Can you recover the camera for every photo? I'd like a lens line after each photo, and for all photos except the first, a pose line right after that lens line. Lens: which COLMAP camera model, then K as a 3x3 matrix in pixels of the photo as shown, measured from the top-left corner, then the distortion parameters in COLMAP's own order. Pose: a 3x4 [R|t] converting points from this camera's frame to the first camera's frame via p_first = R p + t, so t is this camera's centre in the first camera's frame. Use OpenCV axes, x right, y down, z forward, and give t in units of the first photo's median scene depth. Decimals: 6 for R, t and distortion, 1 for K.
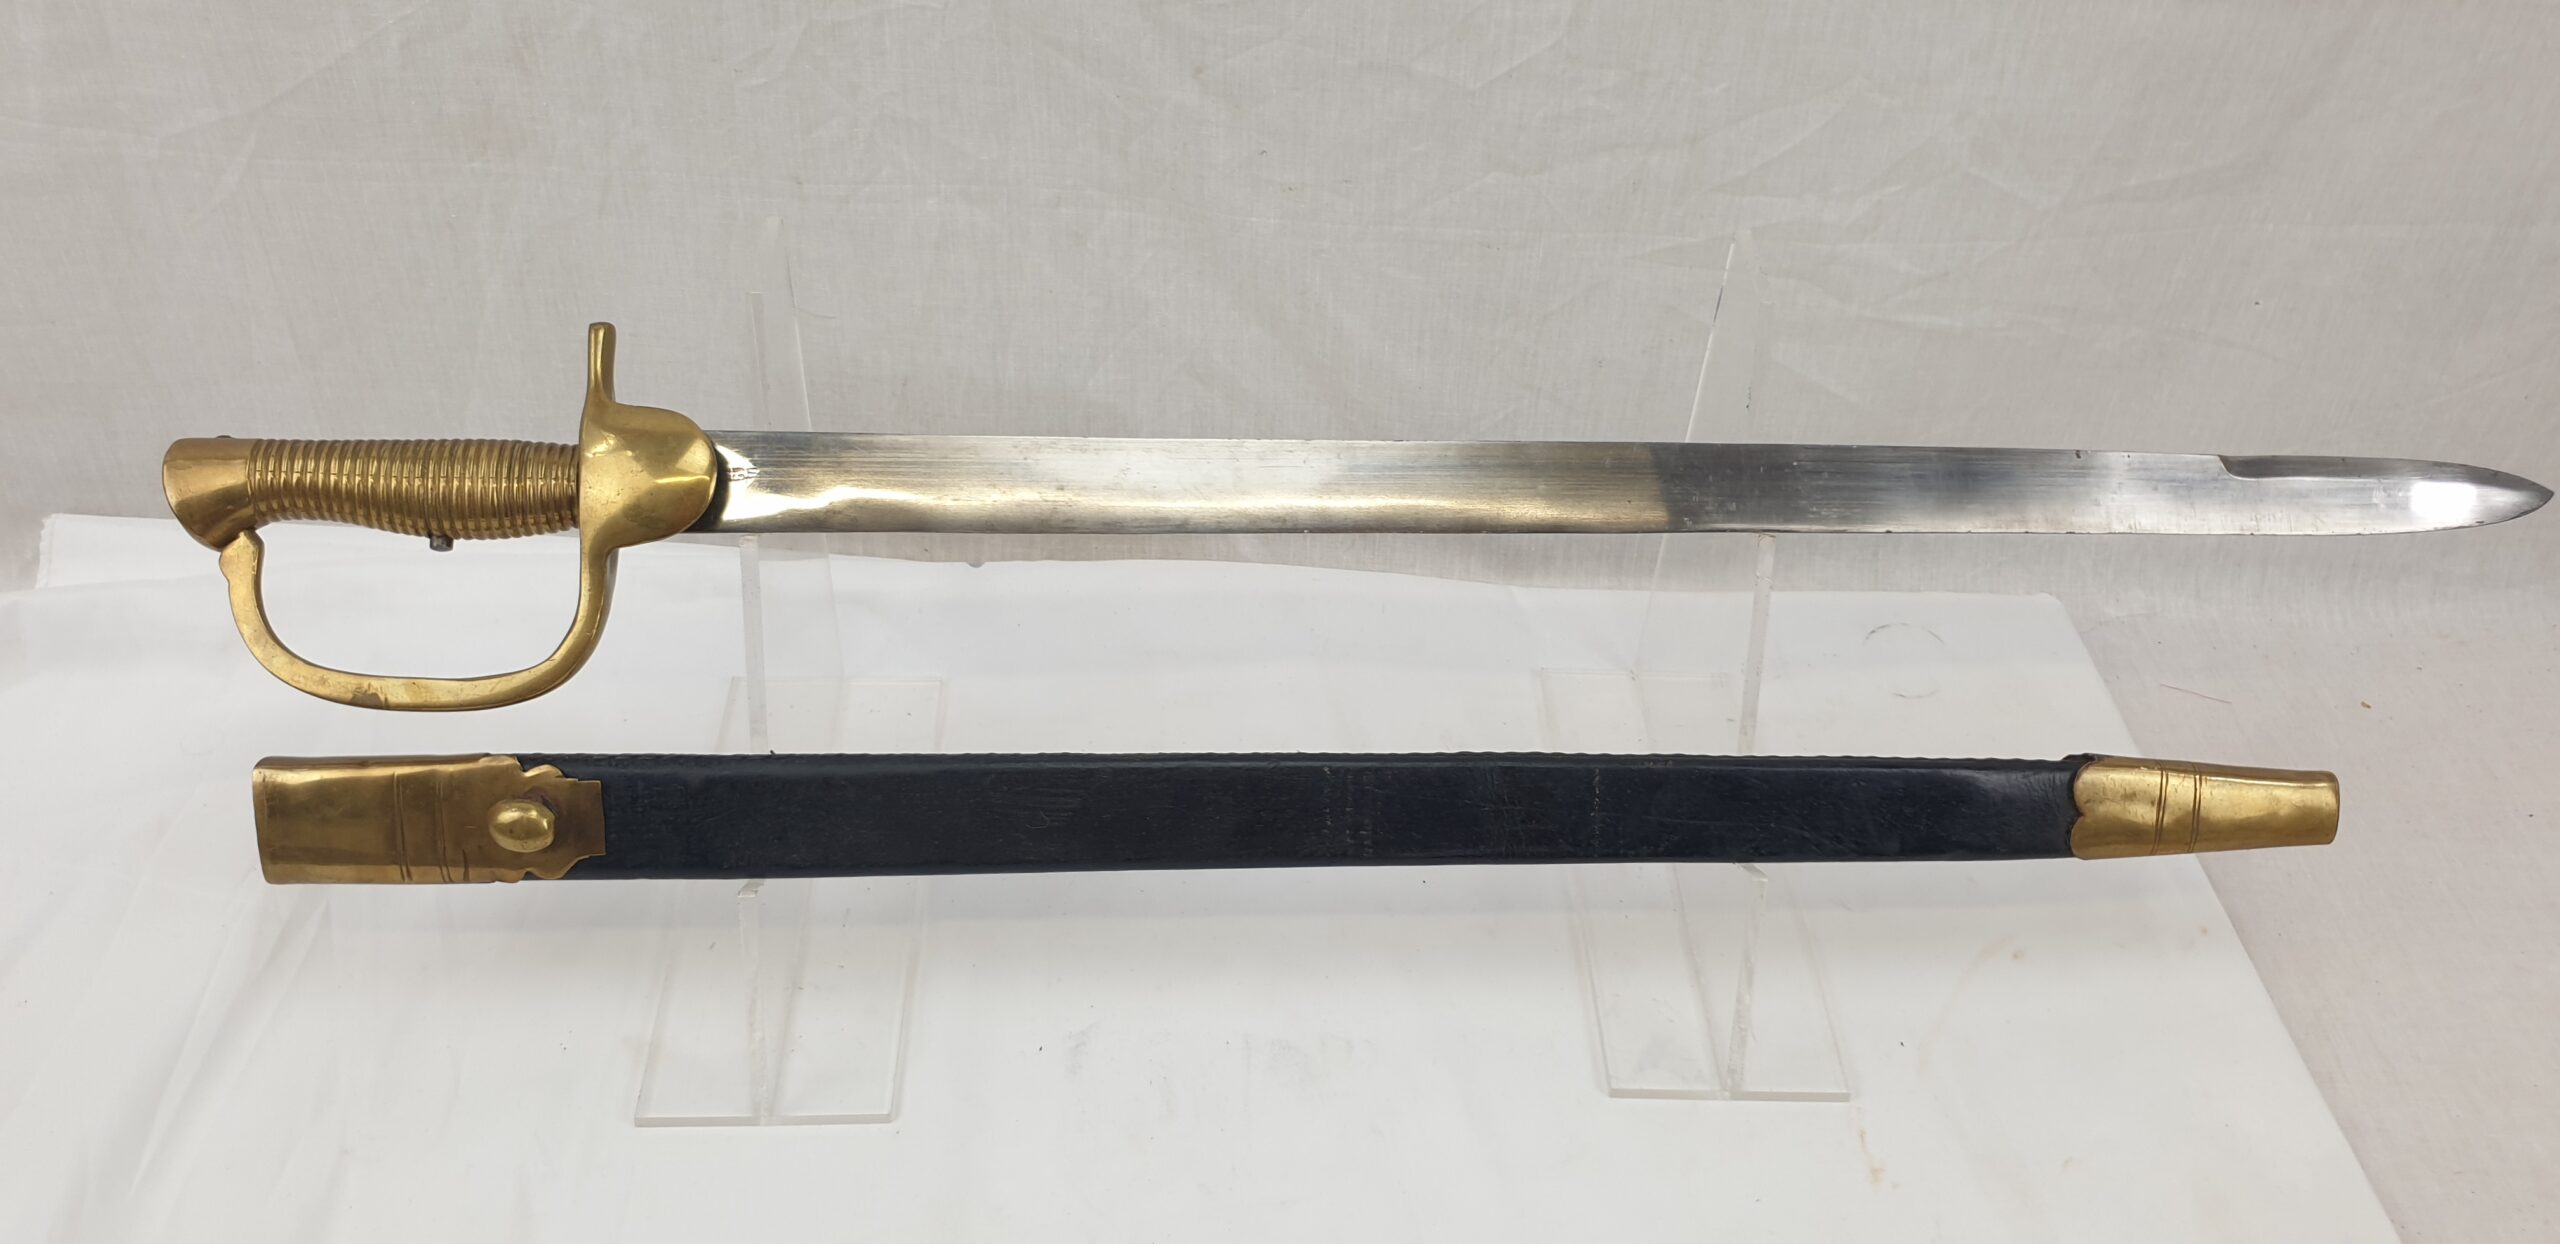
lens RADIAL K [[1972.2, 0, 1265.8], [0, 1972.2, 684.4], [0, 0, 1]] dist [-0.002209, -0.008217]
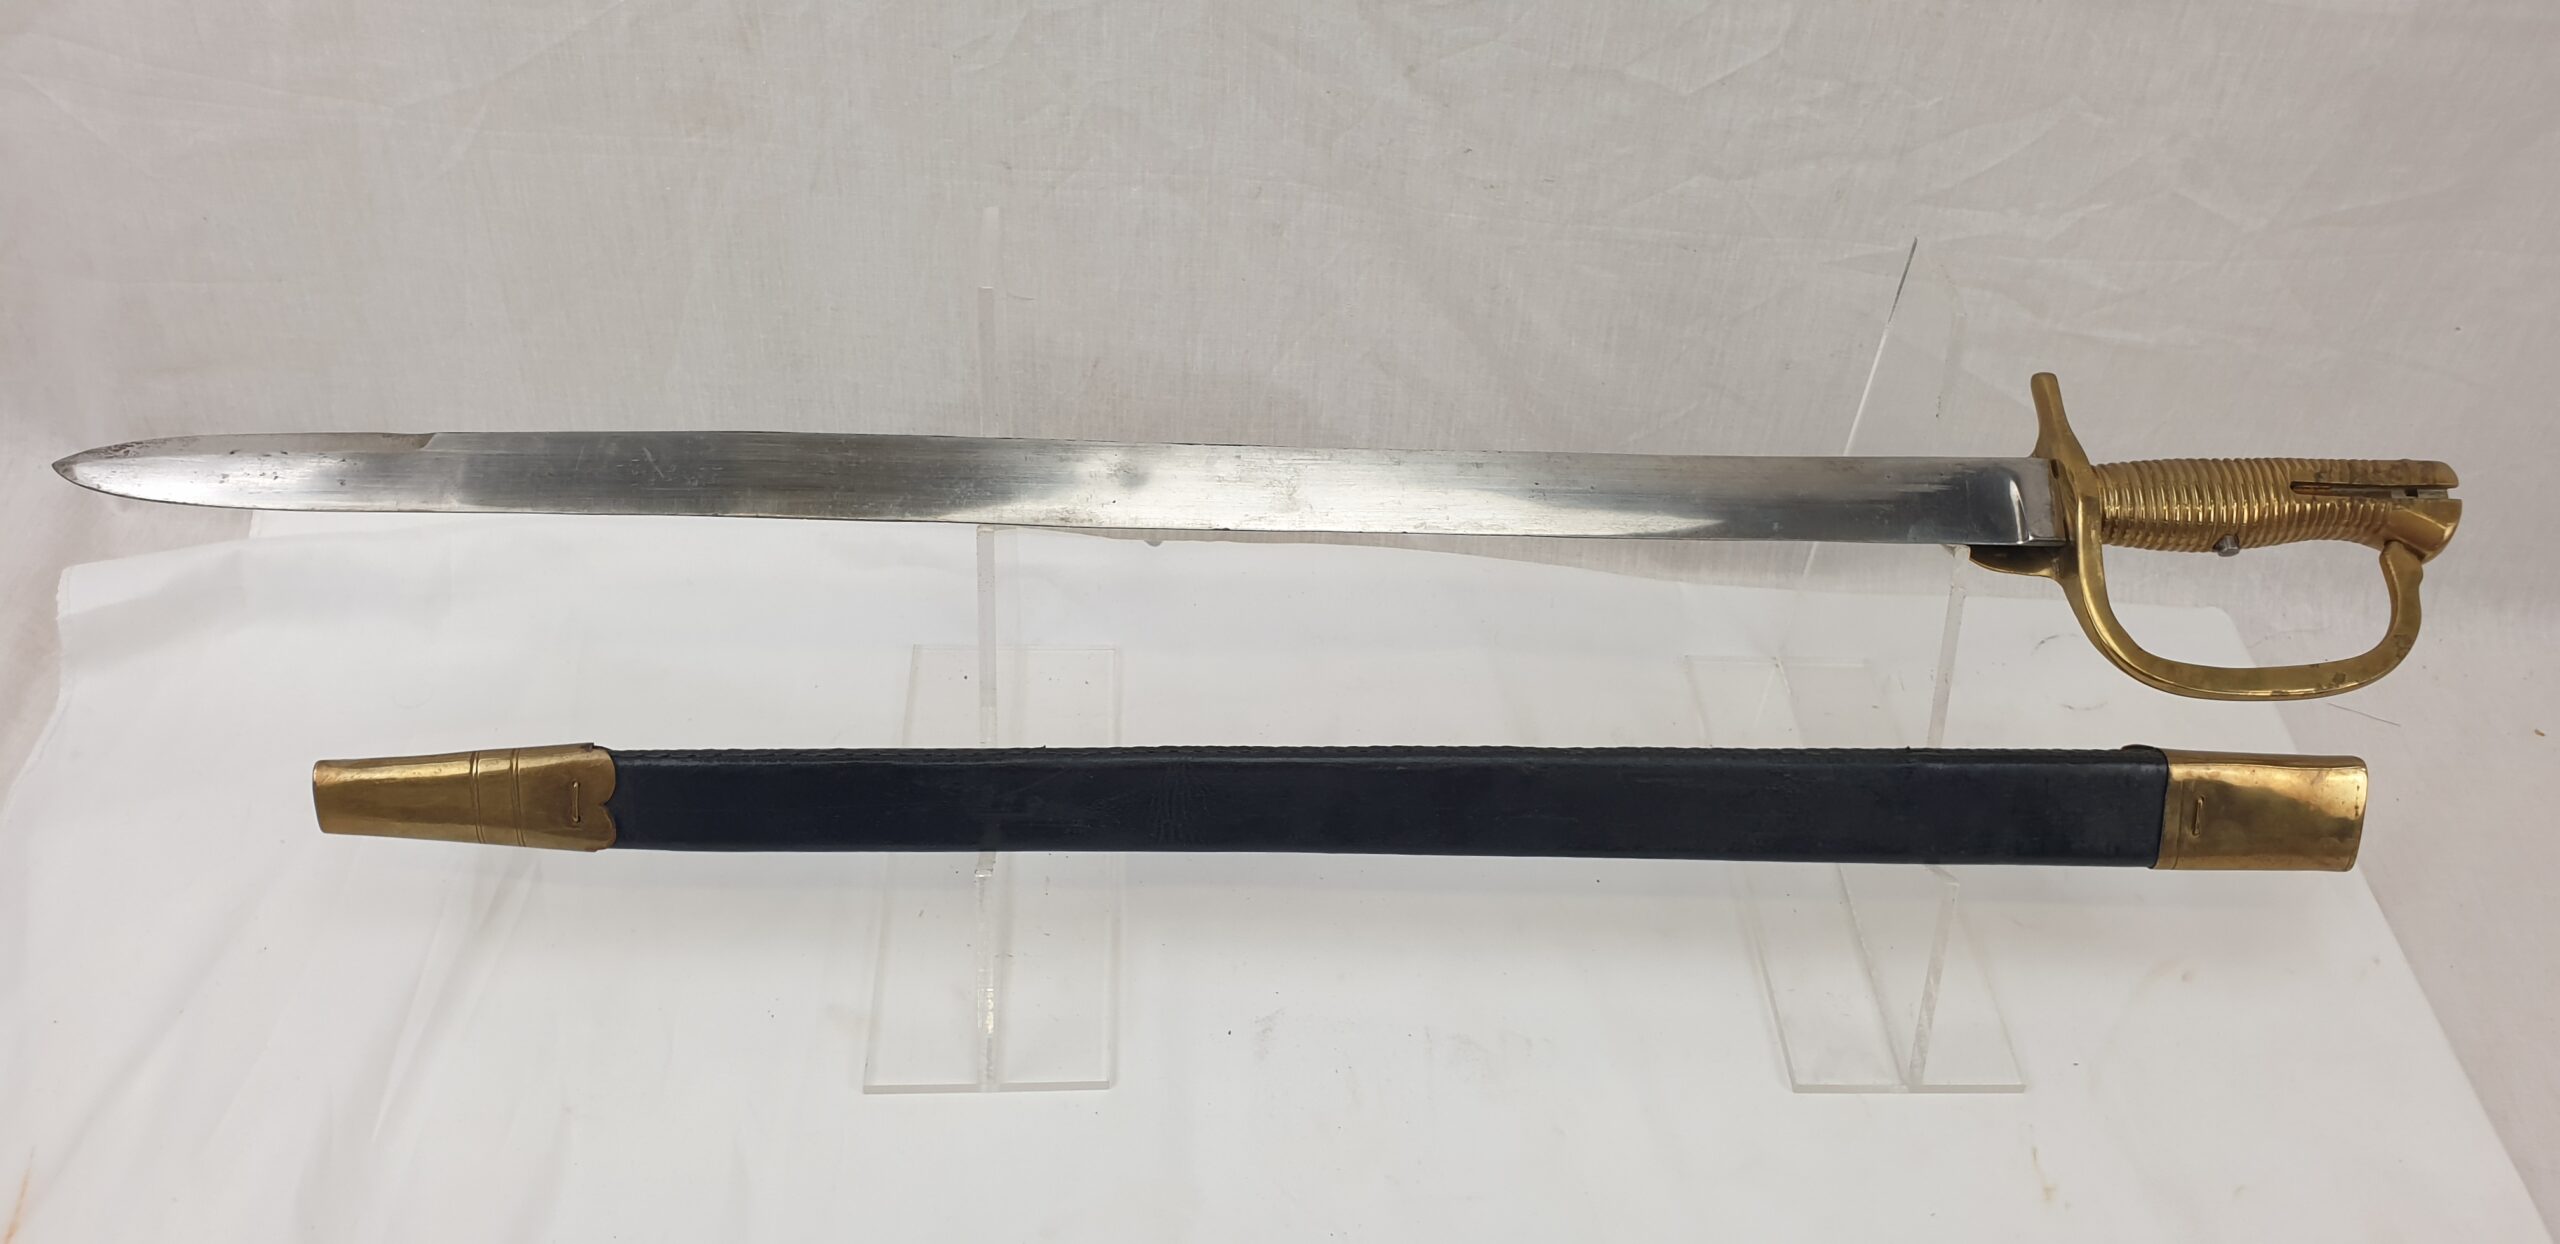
lens RADIAL K [[1972.2, 0, 1258.7], [0, 1972.2, 673.1], [0, 0, 1]] dist [-0.002209, -0.008217]
pose [[0.998793, 0.038251, -0.030816, -0.069481], [-0.037177, 0.998706, 0.034701, -0.035981], [0.032103, -0.033514, 0.998923, -0.017589]]
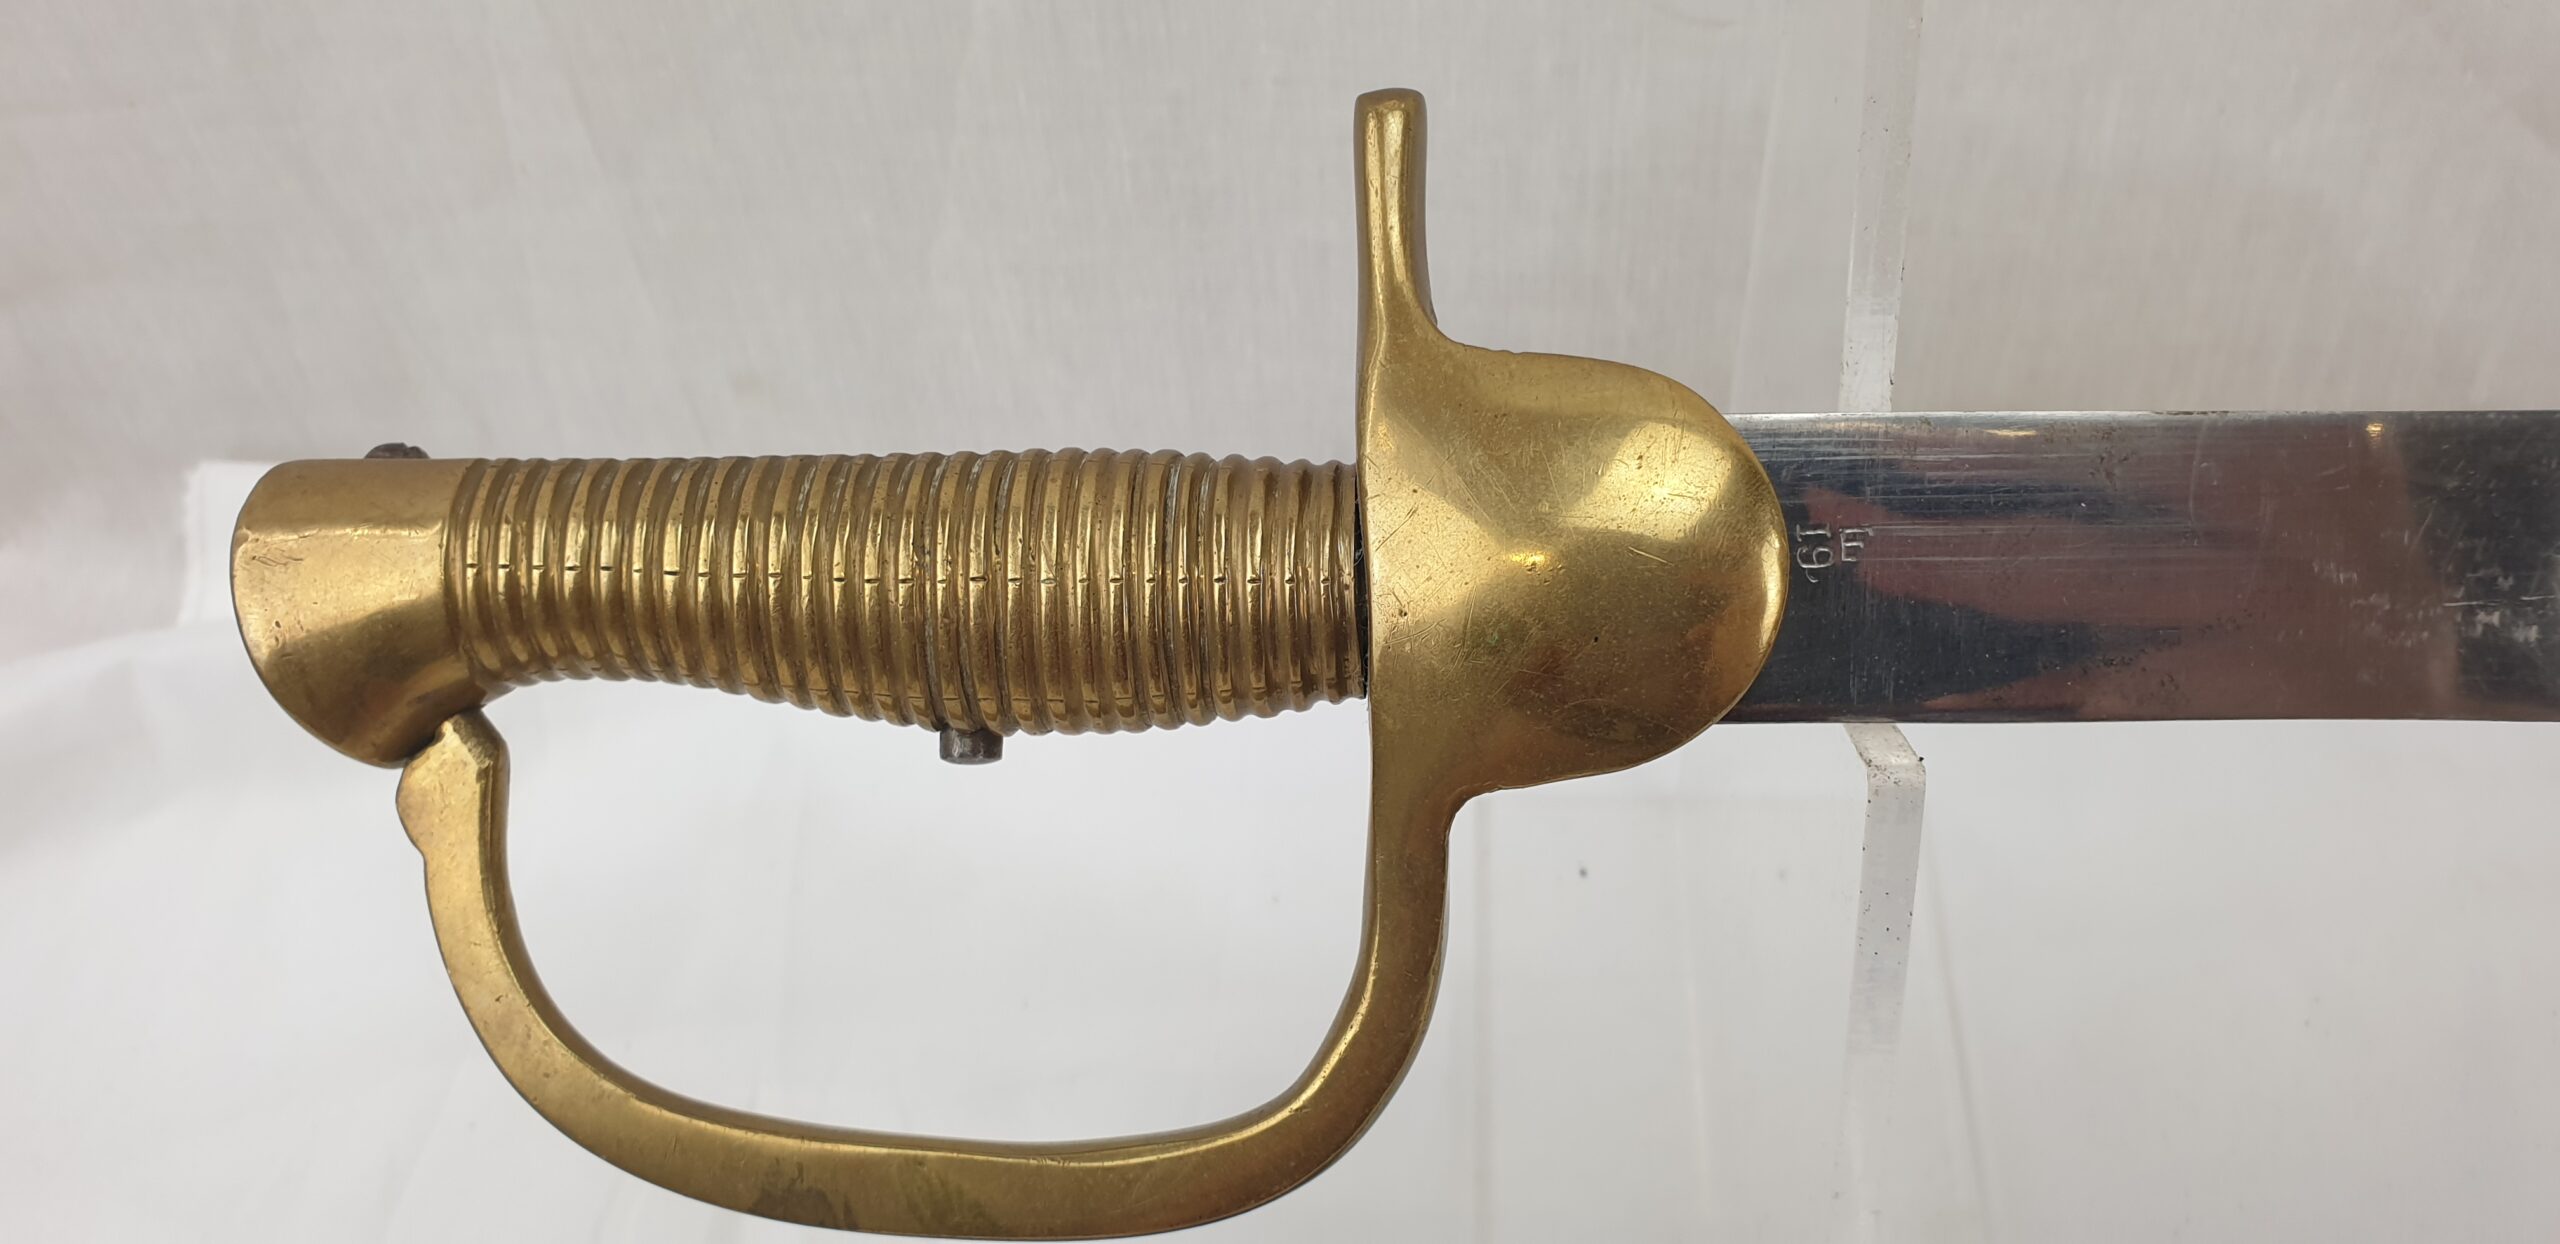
lens RADIAL K [[1972.2, 0, 1305.4], [0, 1972.2, 601.8], [0, 0, 1]] dist [-0.002209, -0.008217]
pose [[0.989084, -0.001946, -0.147339, -0.271917], [0.020043, 0.992396, 0.121445, -0.123398], [0.145983, -0.123072, 0.981602, 0.588546]]
